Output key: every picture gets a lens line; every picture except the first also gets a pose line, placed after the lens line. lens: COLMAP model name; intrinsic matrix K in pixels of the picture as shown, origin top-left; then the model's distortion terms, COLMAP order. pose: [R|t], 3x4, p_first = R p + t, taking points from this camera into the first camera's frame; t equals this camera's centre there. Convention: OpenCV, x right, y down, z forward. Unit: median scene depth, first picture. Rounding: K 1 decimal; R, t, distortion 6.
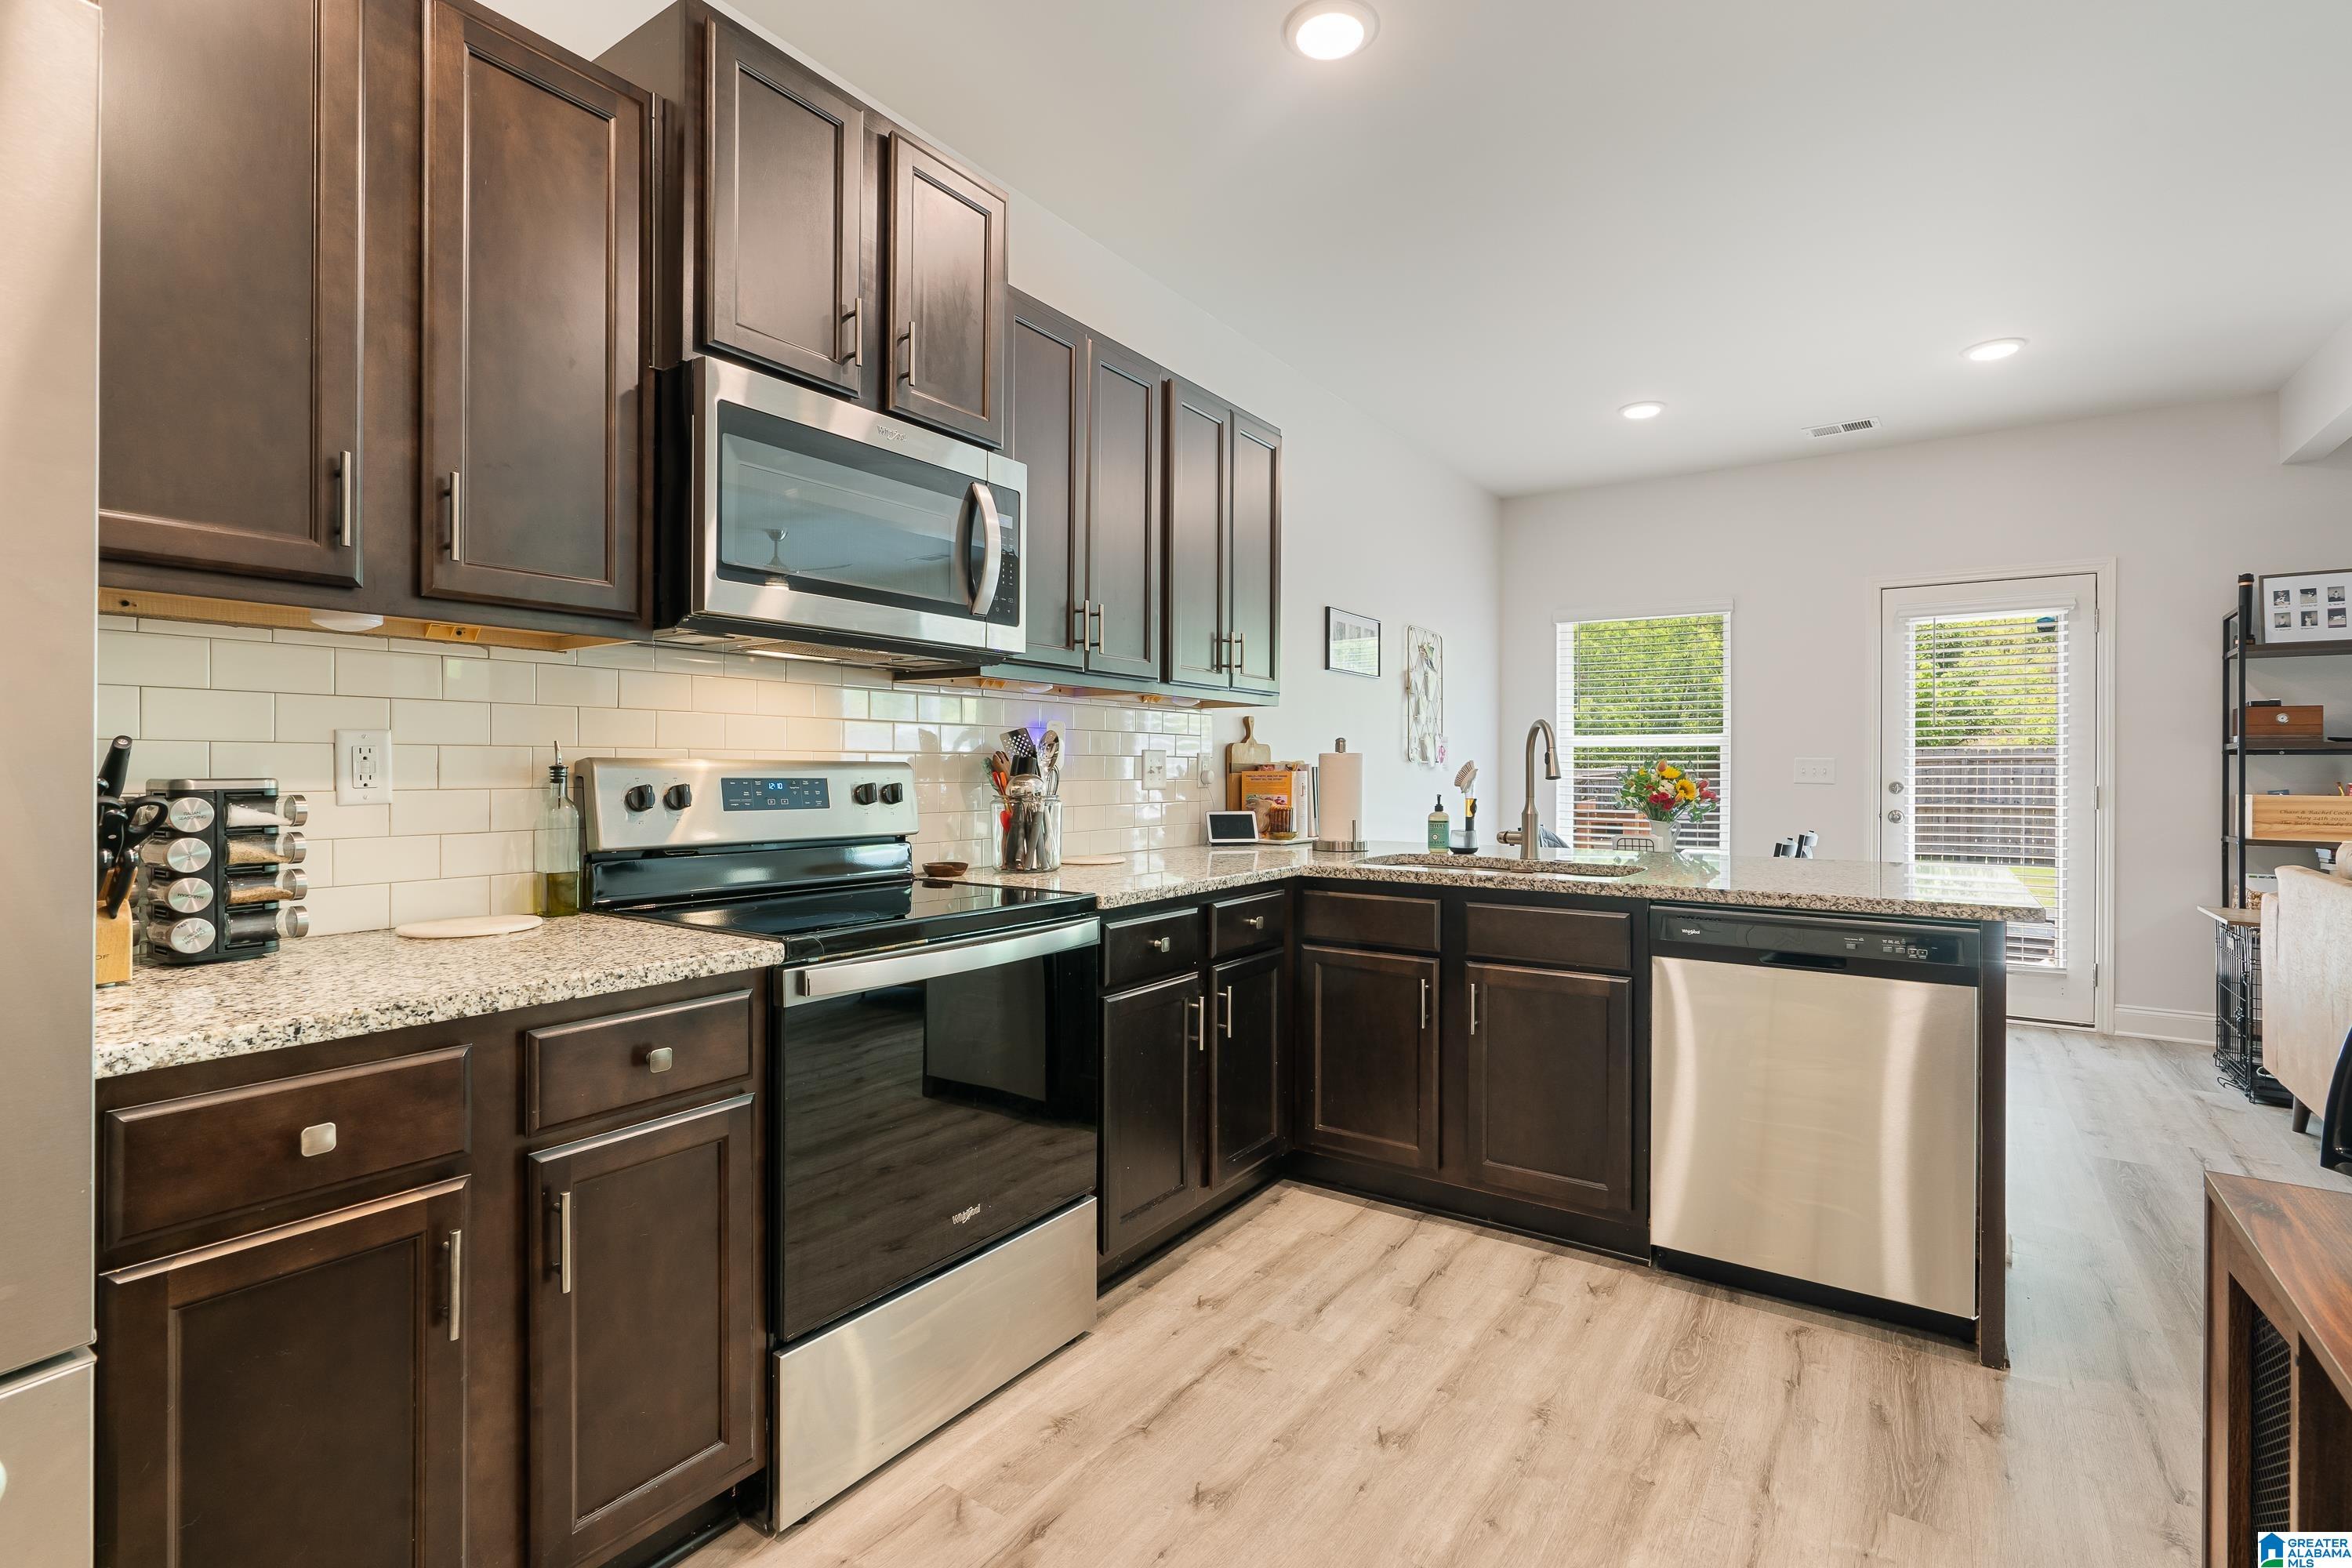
lens RADIAL K [[1071.8, 0, 1167.6], [0, 1071.8, 769.9], [0, 0, 1]] dist [-0.007217, 0.002466]
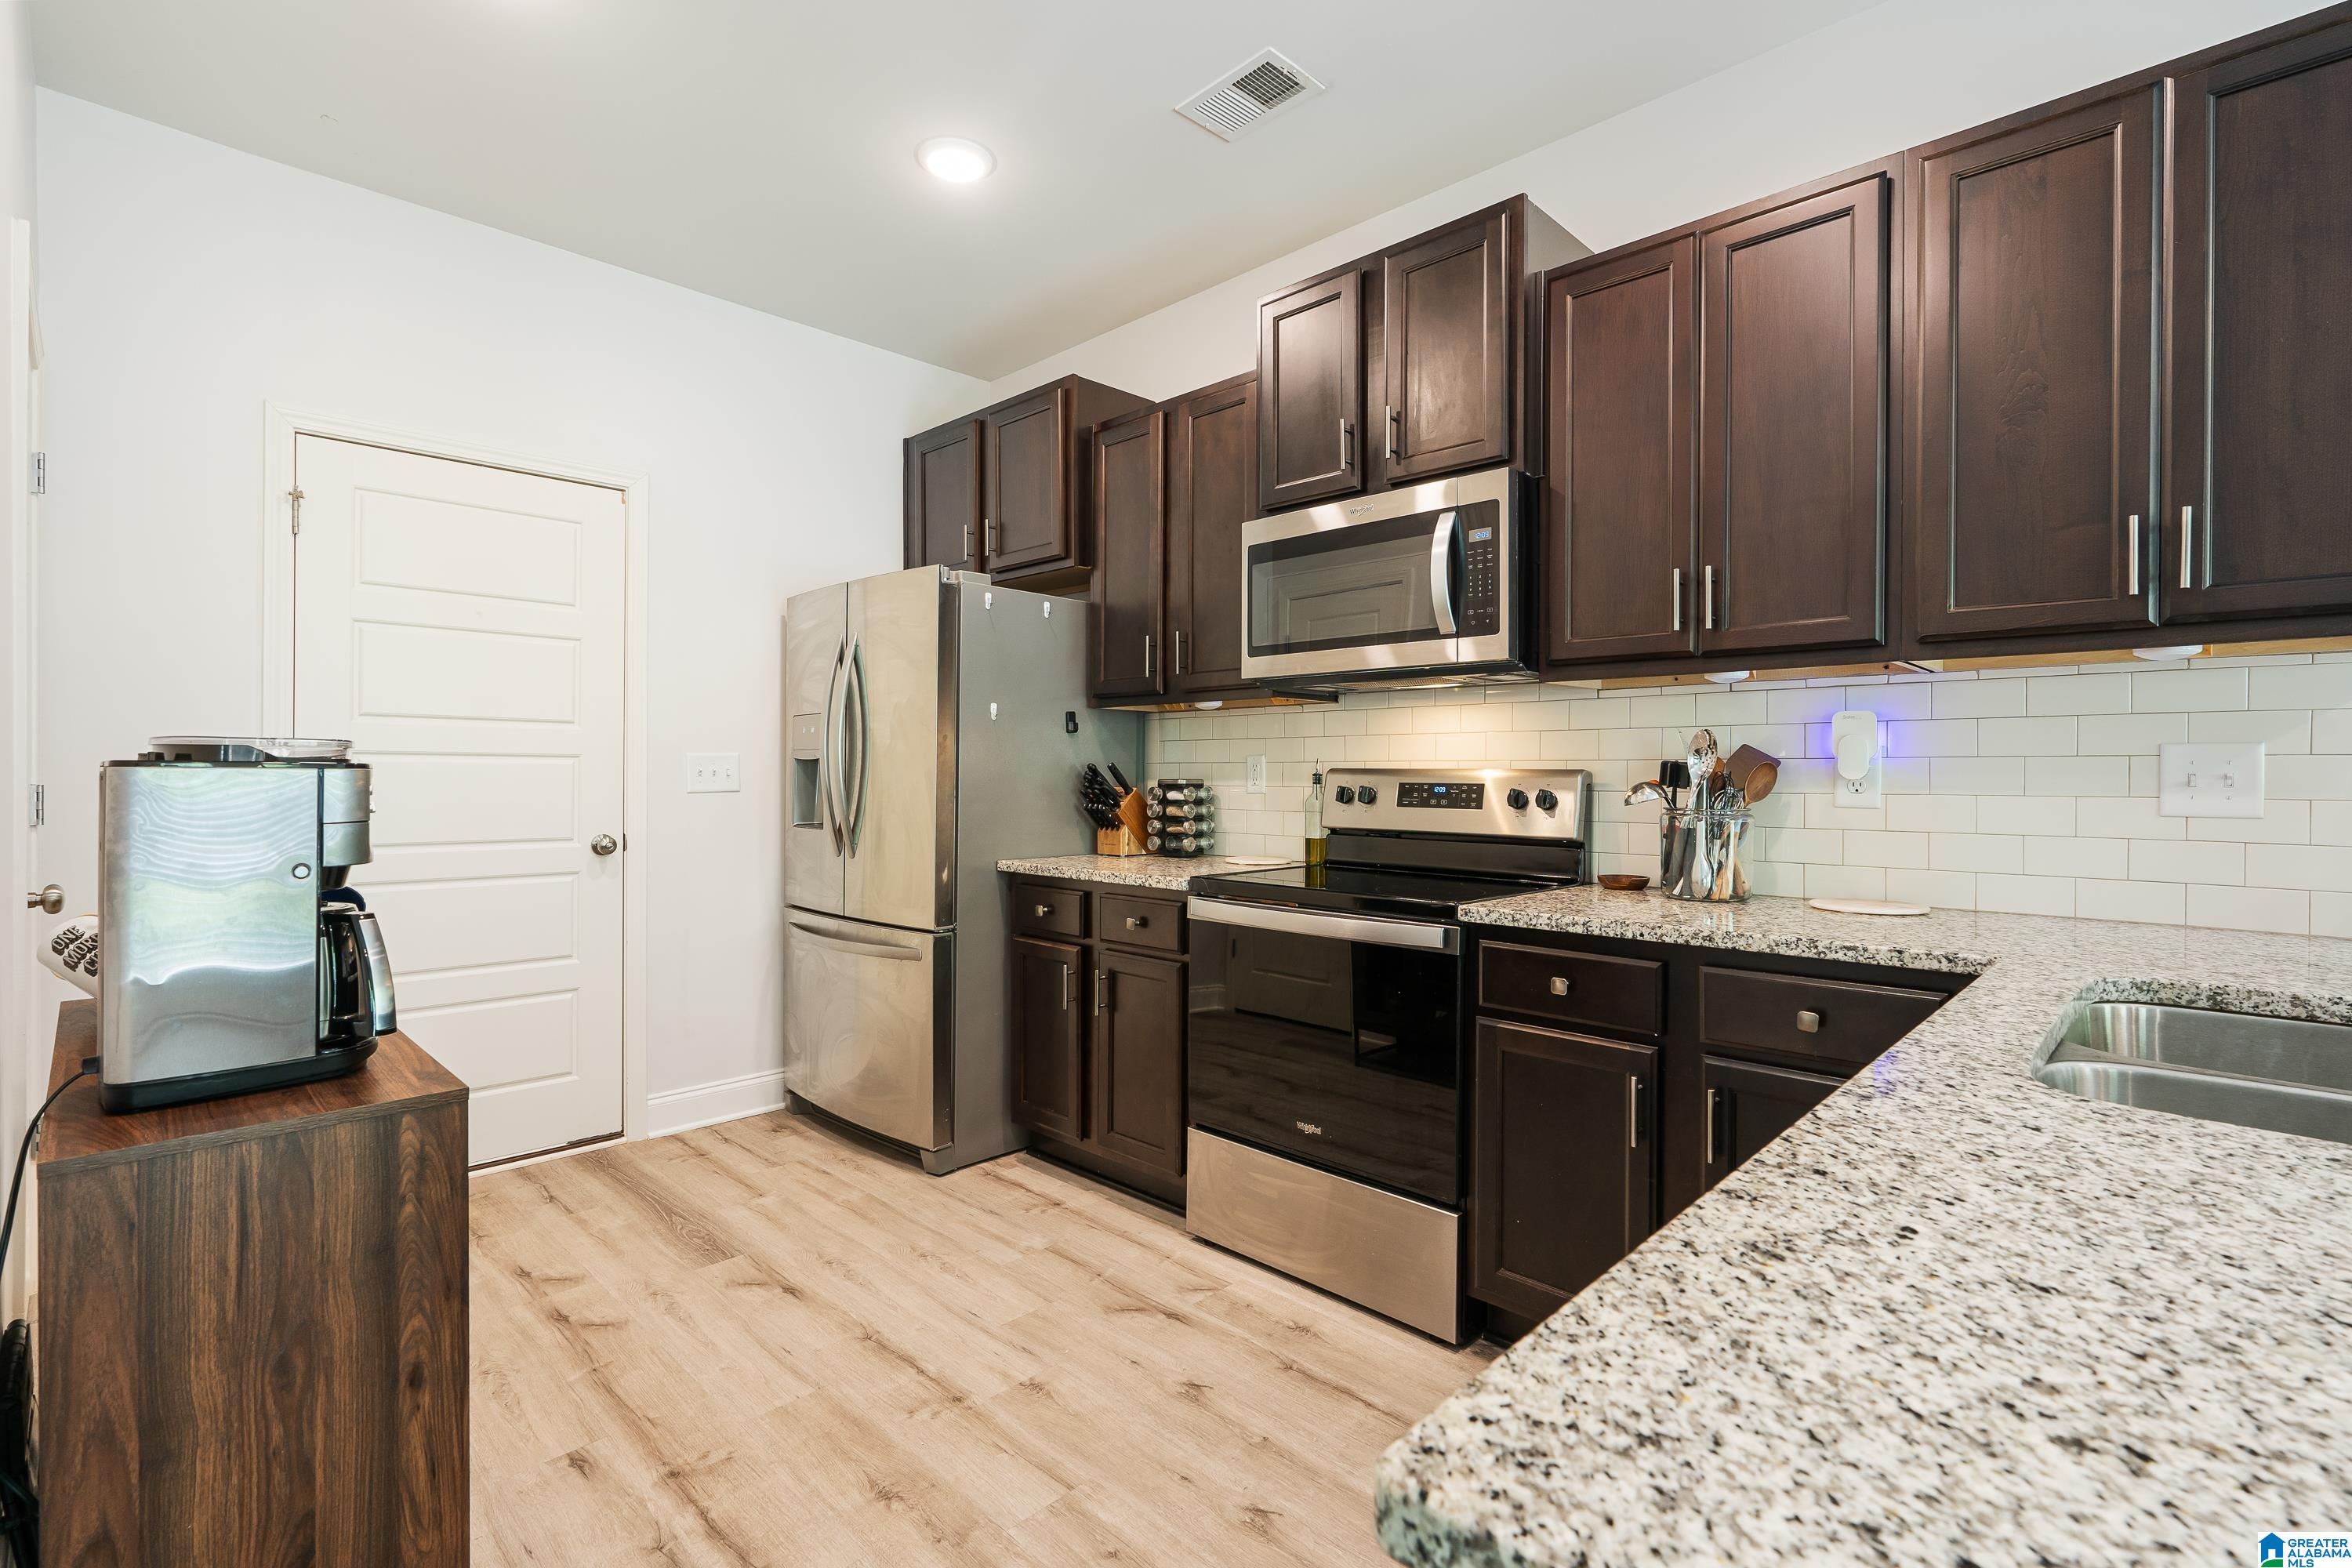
lens RADIAL K [[1071.8, 0, 1184.8], [0, 1071.8, 773.8], [0, 0, 1]] dist [-0.007217, 0.002466]
pose [[-0.156272, -0.001973, -0.987712, 0.545230], [-0.004806, 0.999988, -0.001237, -0.000221], [0.987702, 0.004553, -0.156279, 0.528475]]
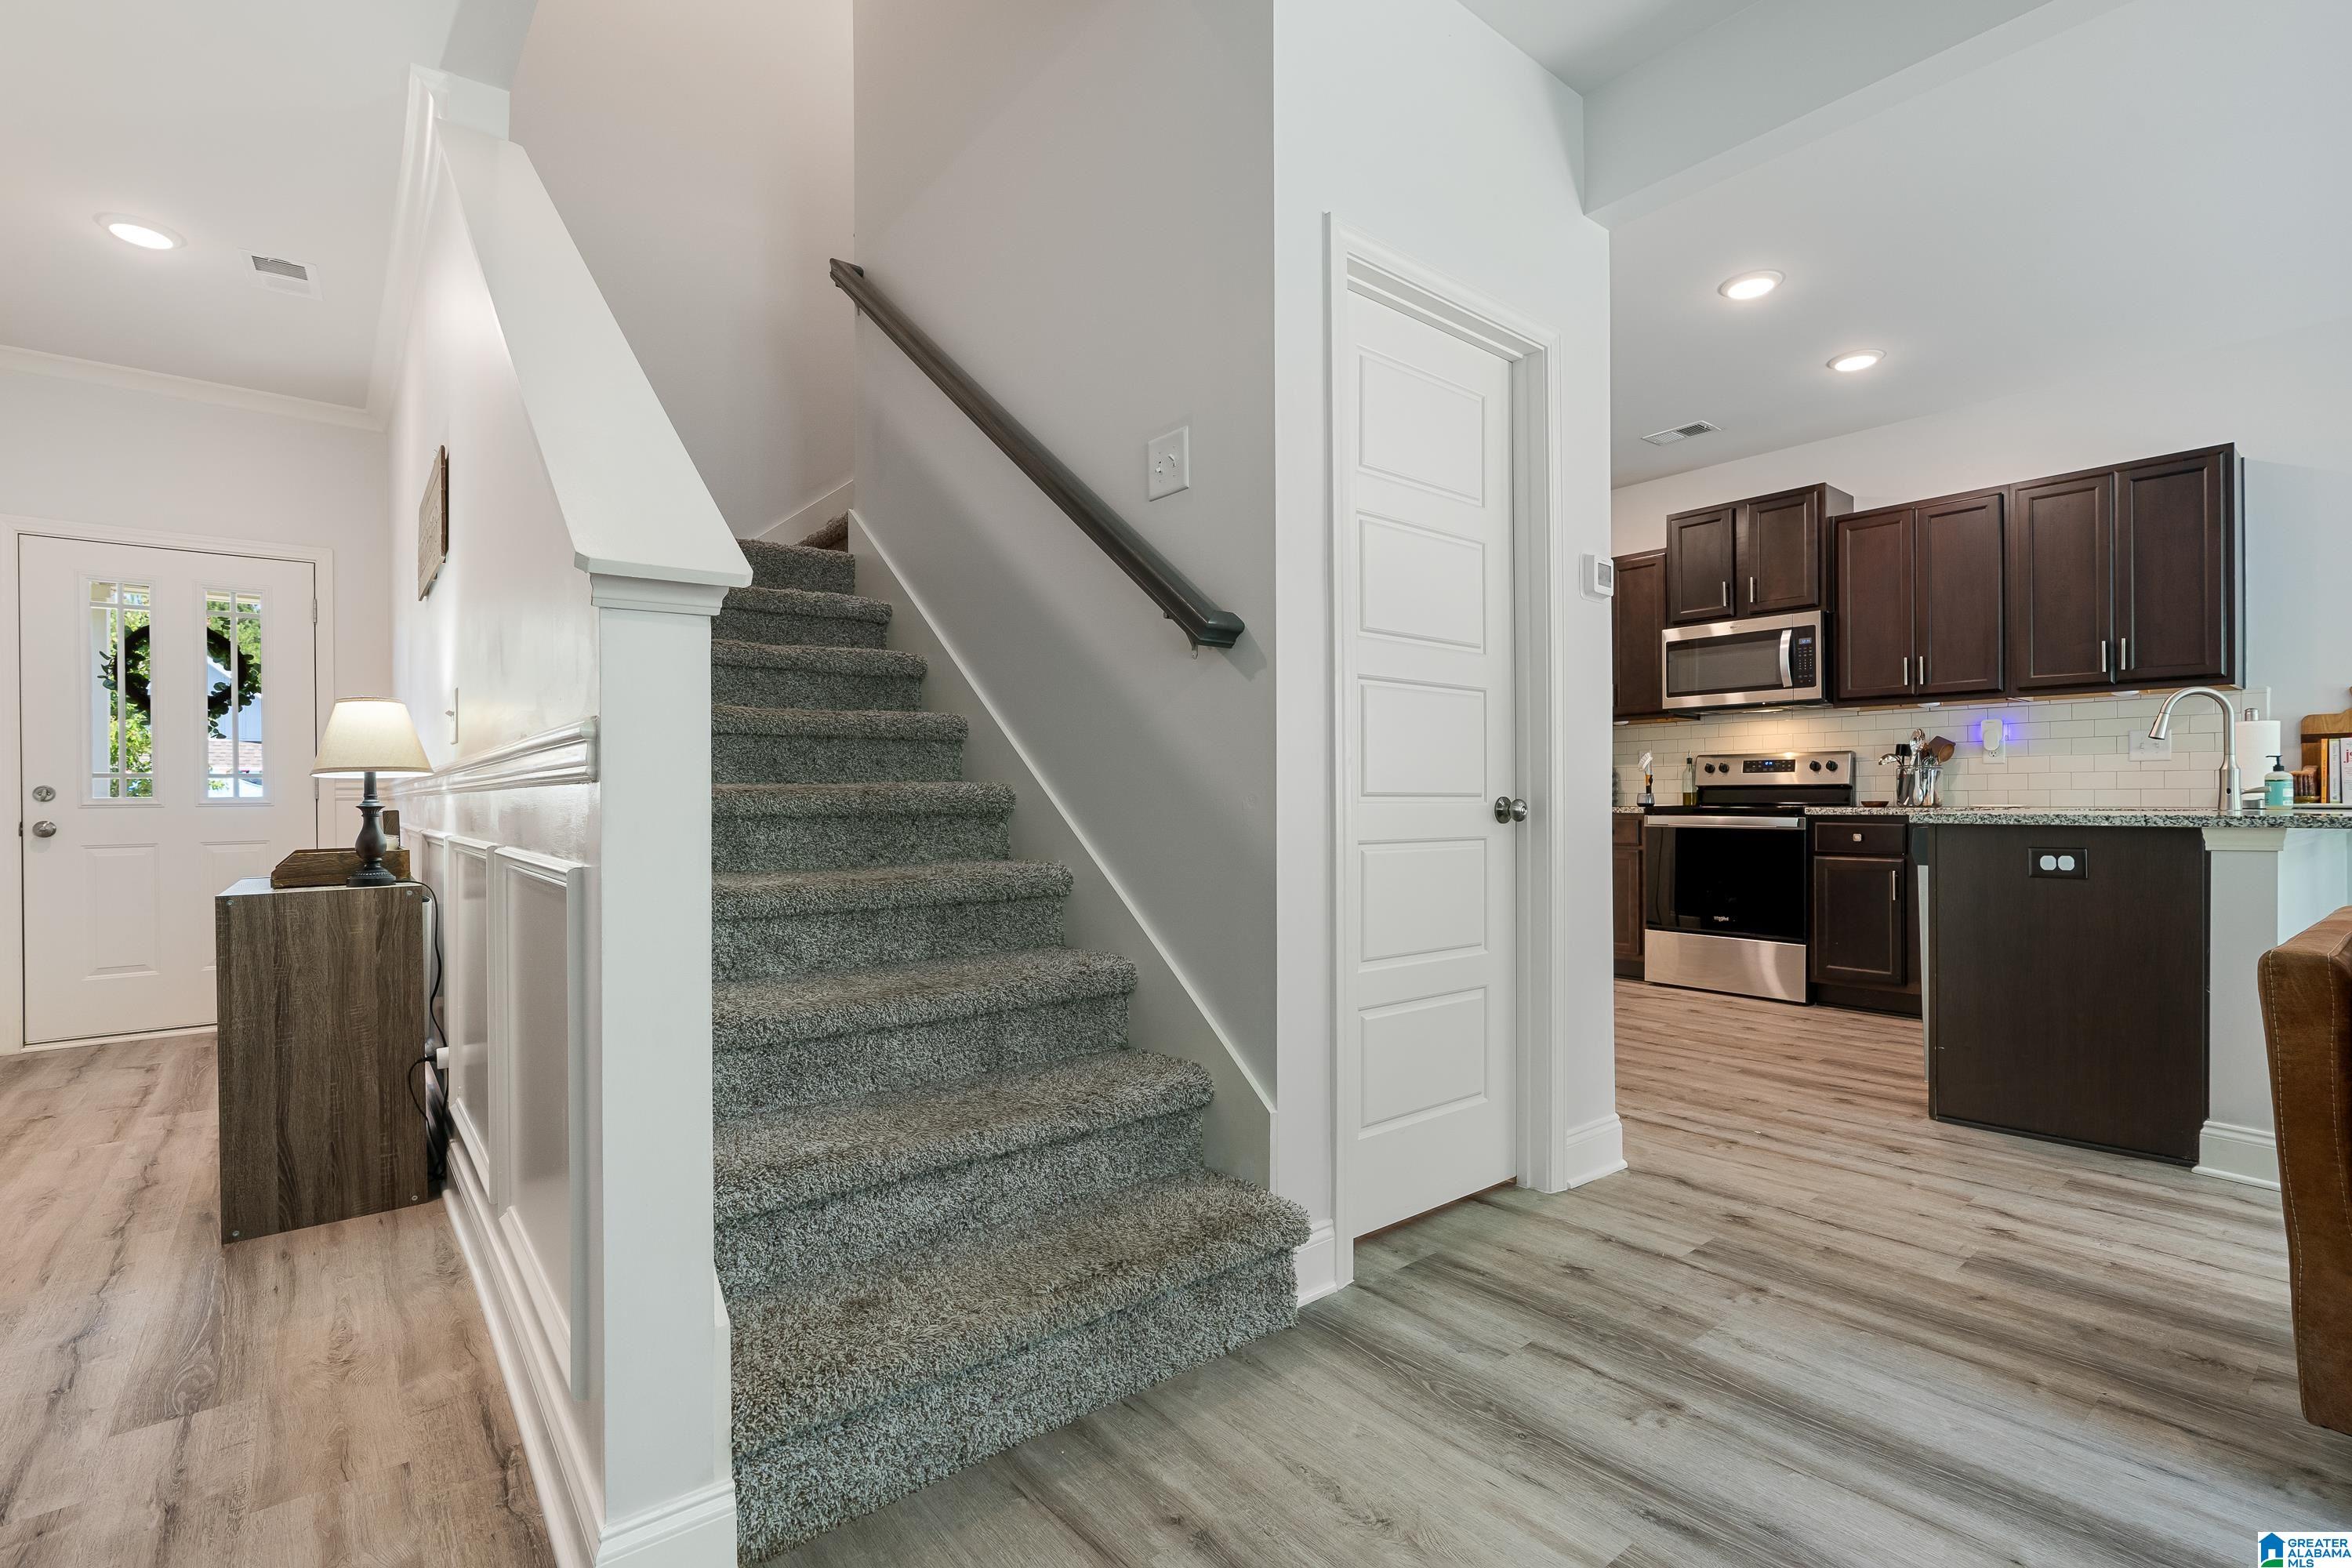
lens RADIAL K [[1071.8, 0, 1180.8], [0, 1071.8, 795.2], [0, 0, 1]] dist [-0.007217, 0.002466]
pose [[-0.266005, -0.003412, -0.963966, 1.397349], [0.003450, 0.999984, -0.004491, 0.056010], [0.963965, -0.004520, -0.265989, 0.203712]]
